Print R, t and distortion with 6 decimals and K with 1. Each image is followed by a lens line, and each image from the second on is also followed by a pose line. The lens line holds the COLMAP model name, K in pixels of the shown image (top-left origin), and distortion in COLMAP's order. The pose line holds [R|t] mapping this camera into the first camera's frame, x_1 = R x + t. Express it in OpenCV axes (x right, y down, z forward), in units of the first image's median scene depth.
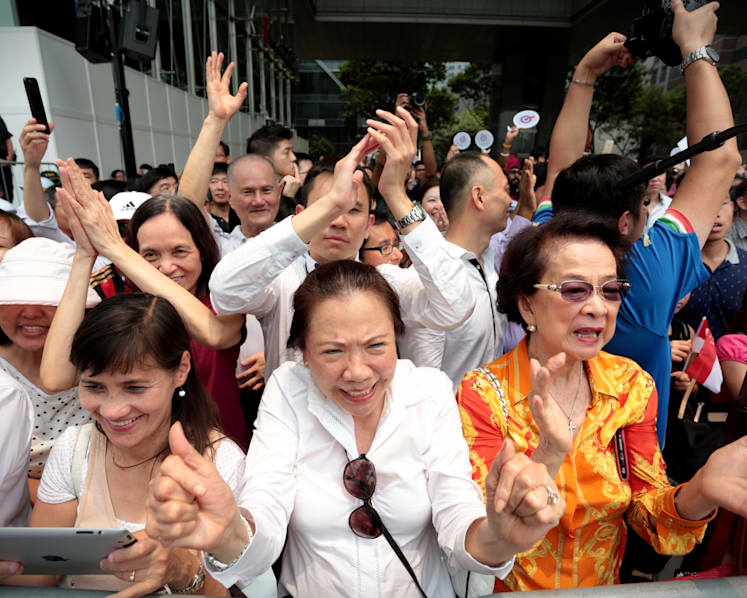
lens RADIAL K [[455.1, 0, 373.5], [0, 455.1, 299.0], [0, 0, 1]] dist [-0.040805, 0.026914]
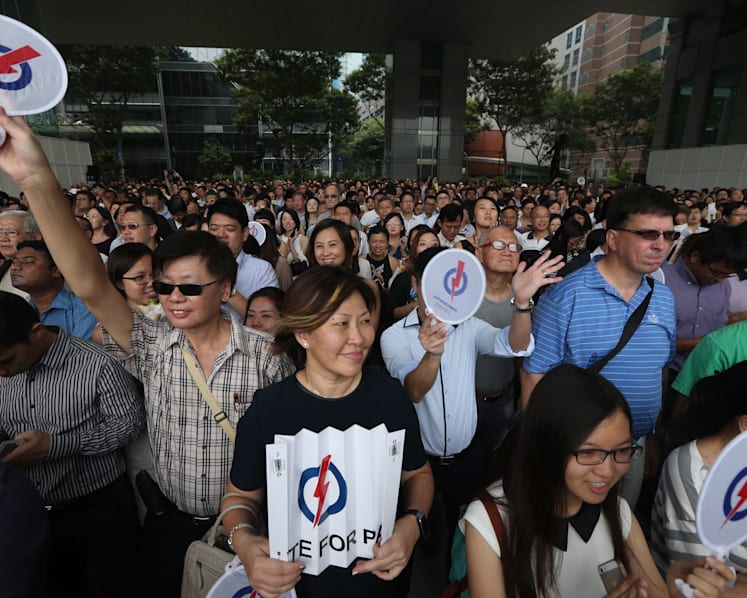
lens RADIAL K [[405.8, 0, 369.1], [0, 405.8, 290.0], [0, 0, 1]] dist [-0.028036, 0.001908]
pose [[0.995195, -0.035678, 0.091178, 0.118581], [0.036610, 0.999293, -0.008565, -0.053499], [-0.090808, 0.011862, 0.995798, 0.193997]]
